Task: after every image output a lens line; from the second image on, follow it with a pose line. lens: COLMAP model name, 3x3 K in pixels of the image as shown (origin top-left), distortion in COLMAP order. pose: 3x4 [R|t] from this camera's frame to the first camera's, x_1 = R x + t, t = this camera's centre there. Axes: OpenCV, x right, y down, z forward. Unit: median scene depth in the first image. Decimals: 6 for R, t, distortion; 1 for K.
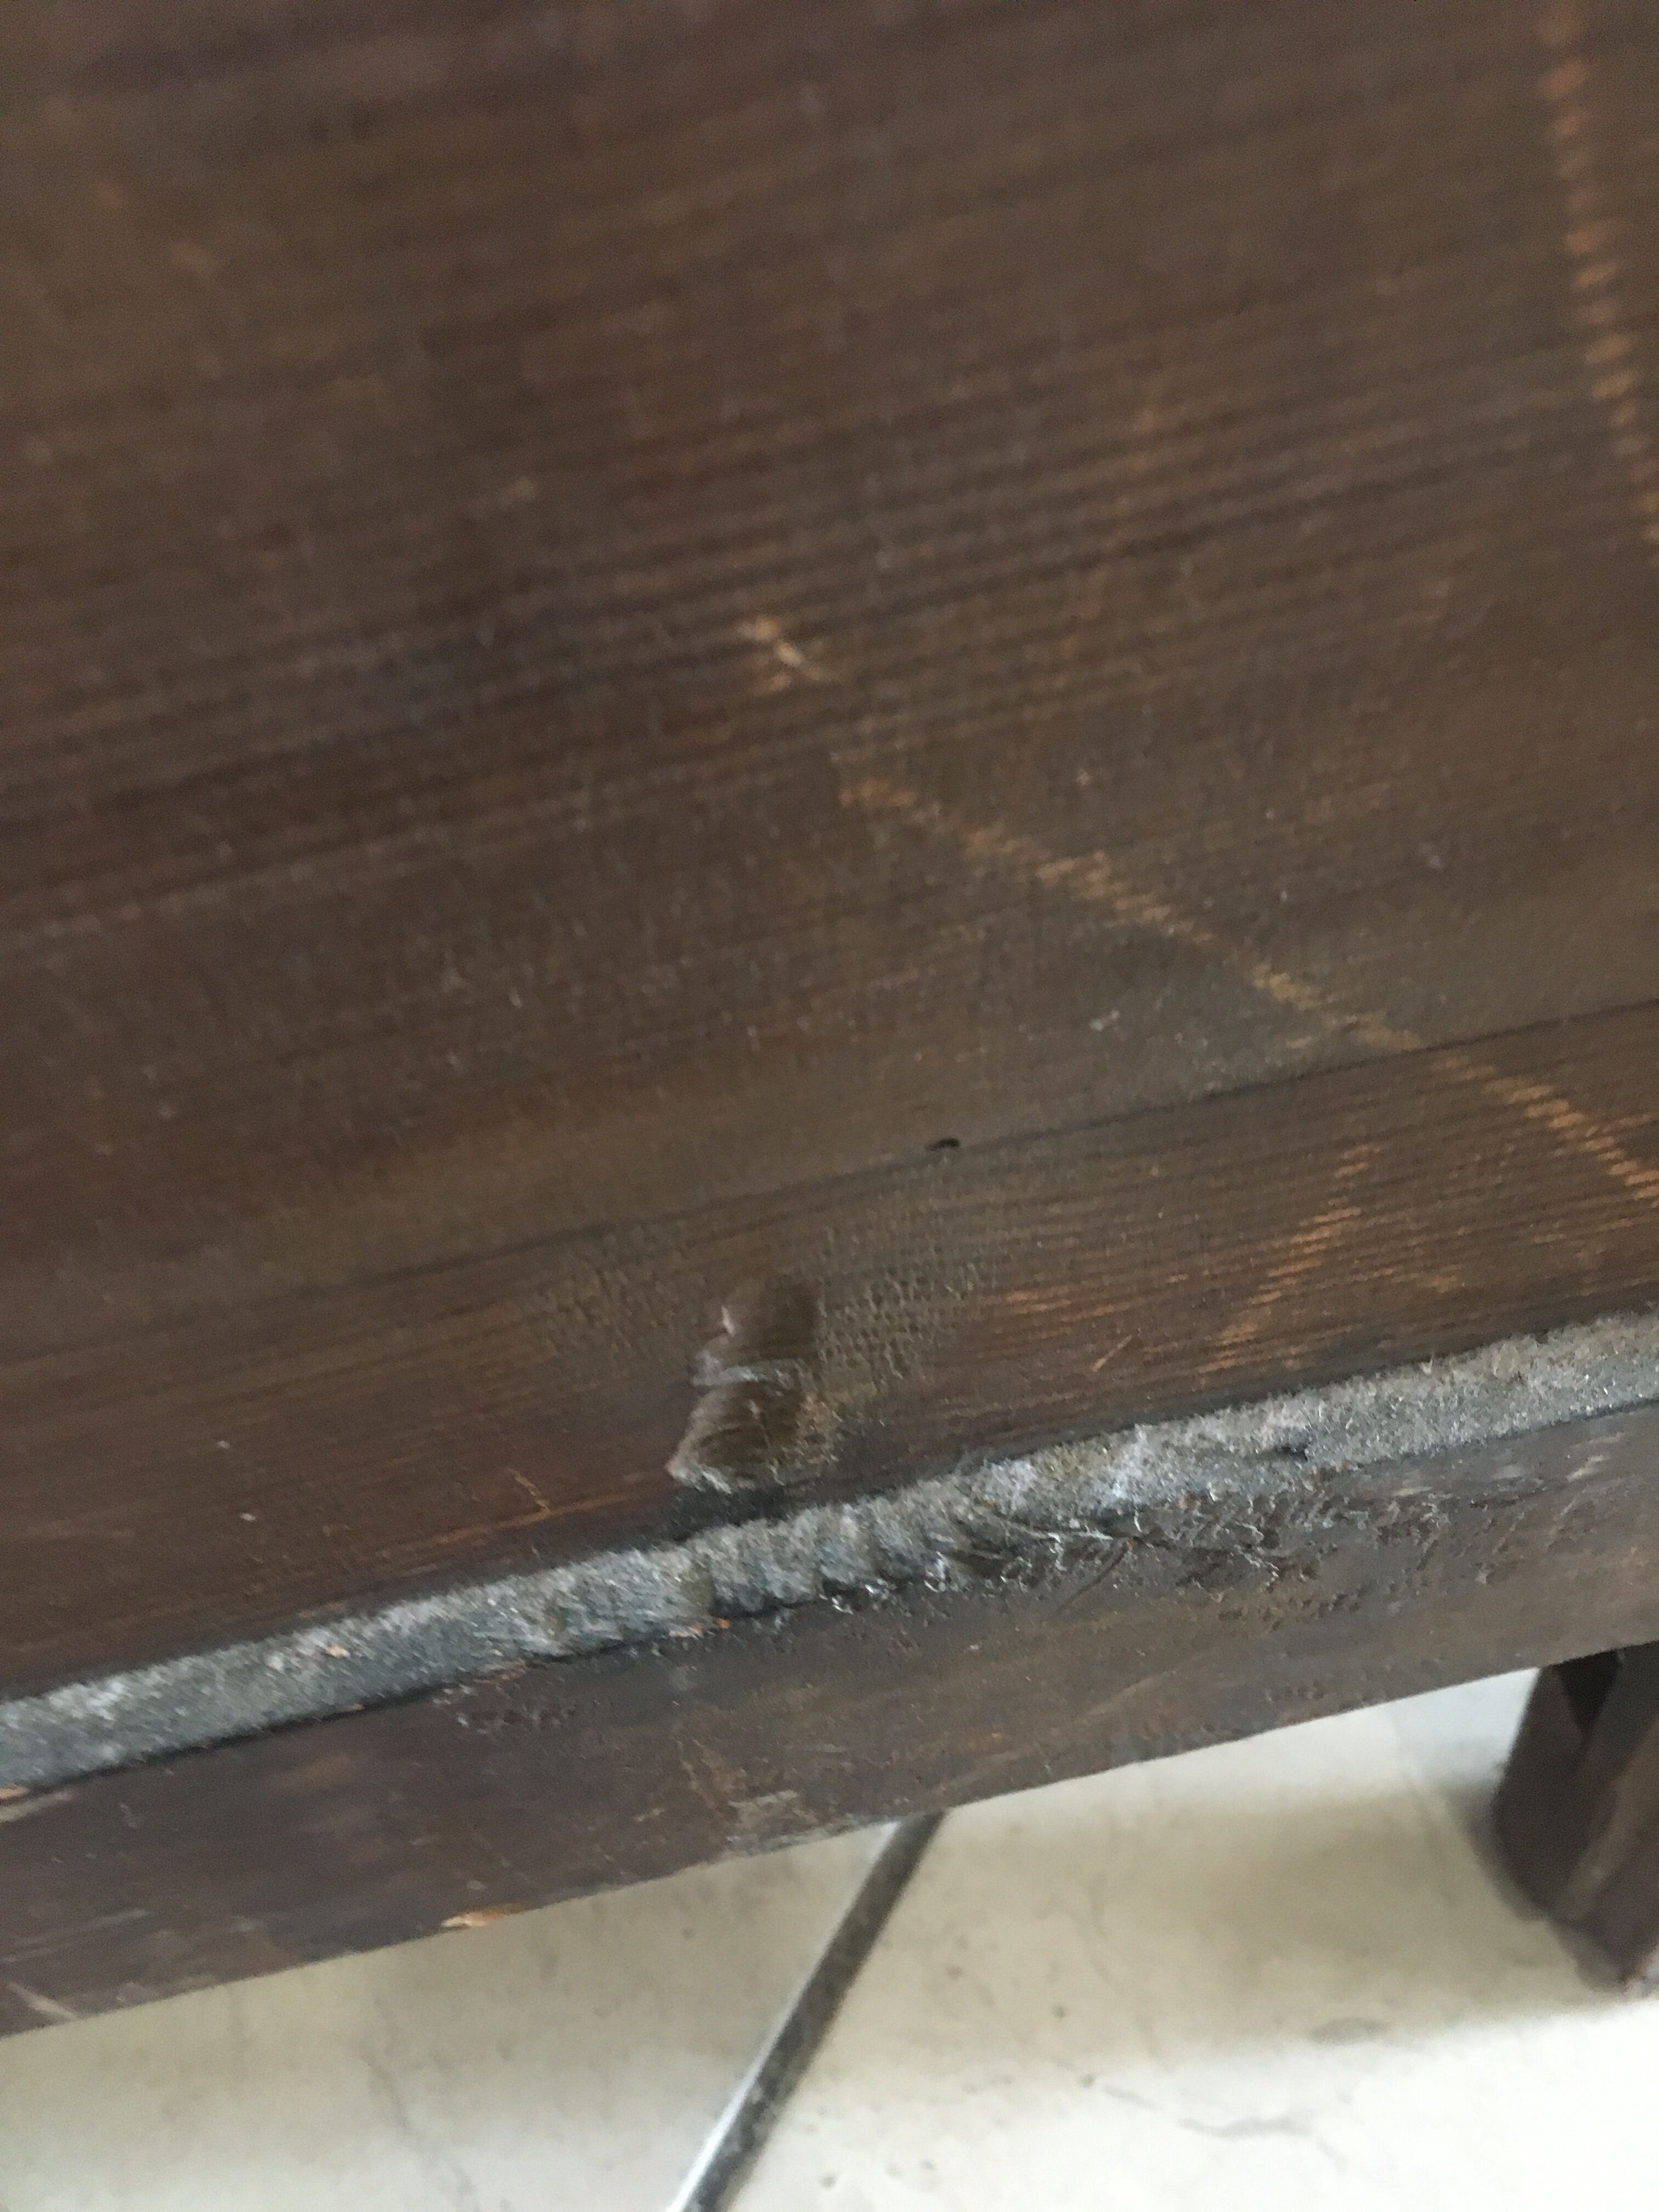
lens RADIAL K [[1911.0, 0, 829.5], [0, 1911.0, 1106.0], [0, 0, 1]] dist [0.029924, -0.067637]
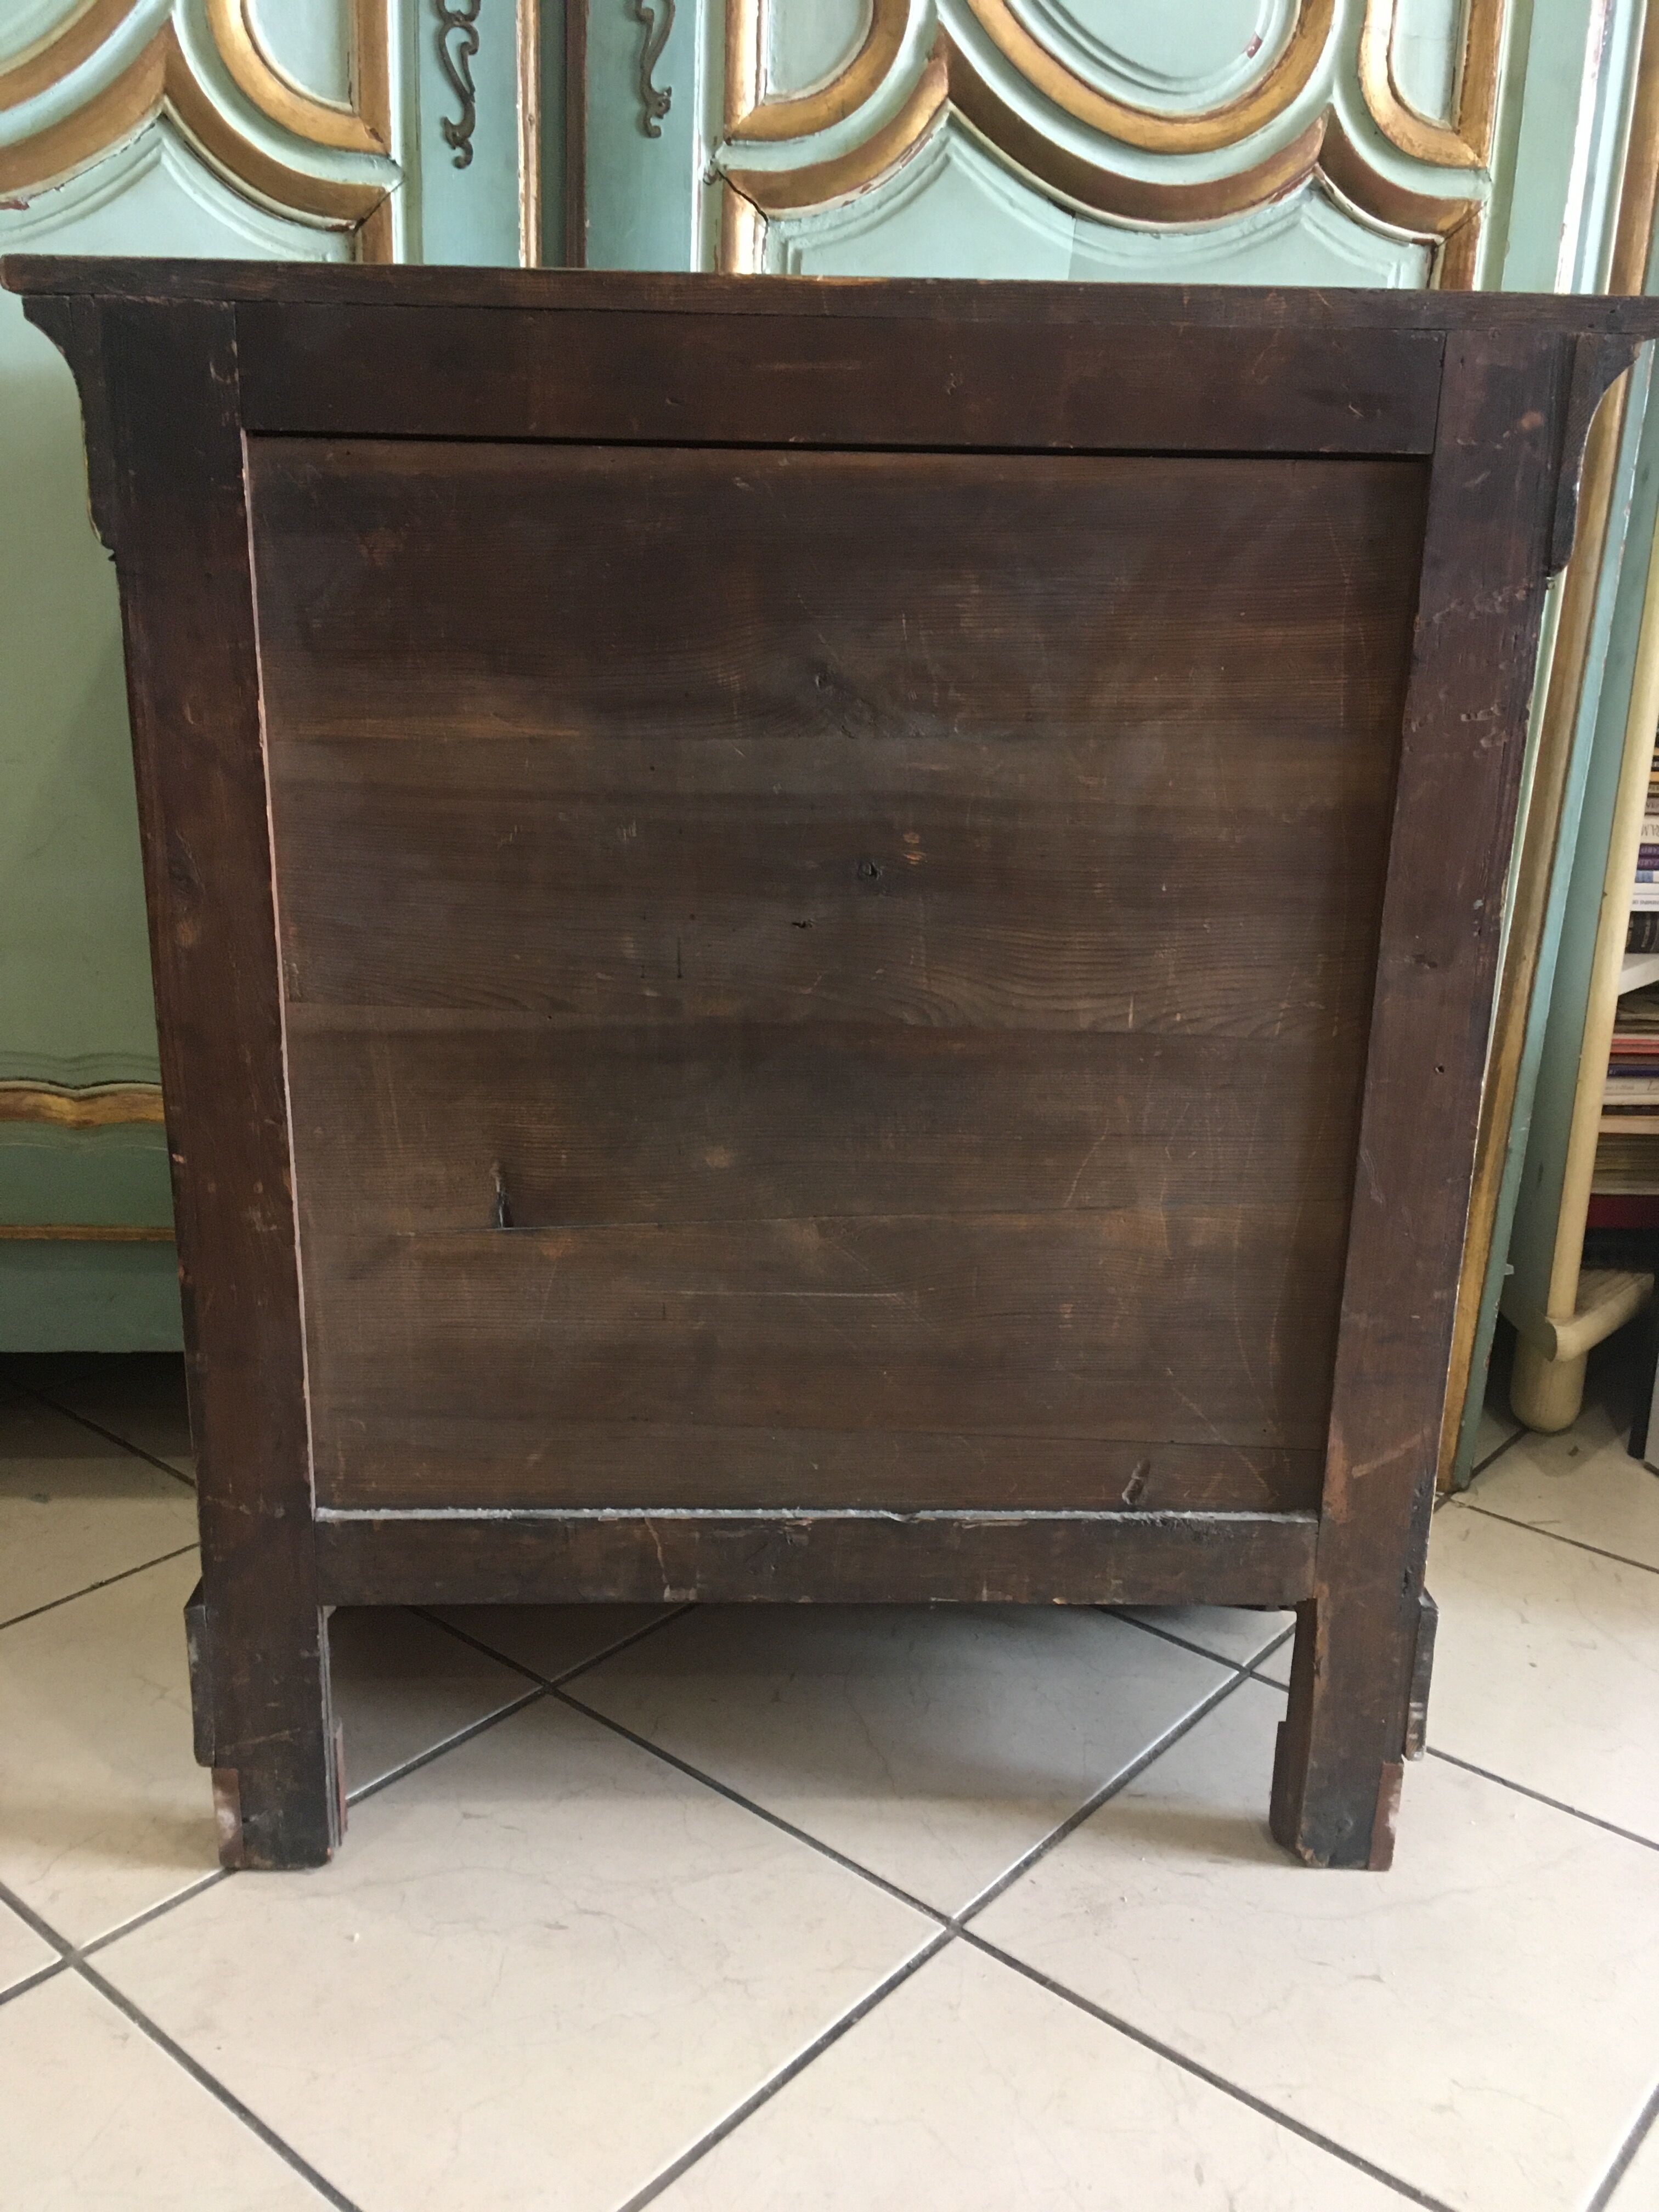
lens RADIAL K [[1911.0, 0, 829.5], [0, 1911.0, 1106.0], [0, 0, 1]] dist [0.029924, -0.067637]
pose [[0.973960, 0.197153, -0.111954, -0.605079], [-0.225734, 0.797193, -0.559935, 3.120001], [-0.021144, 0.570626, 0.820938, -5.373935]]
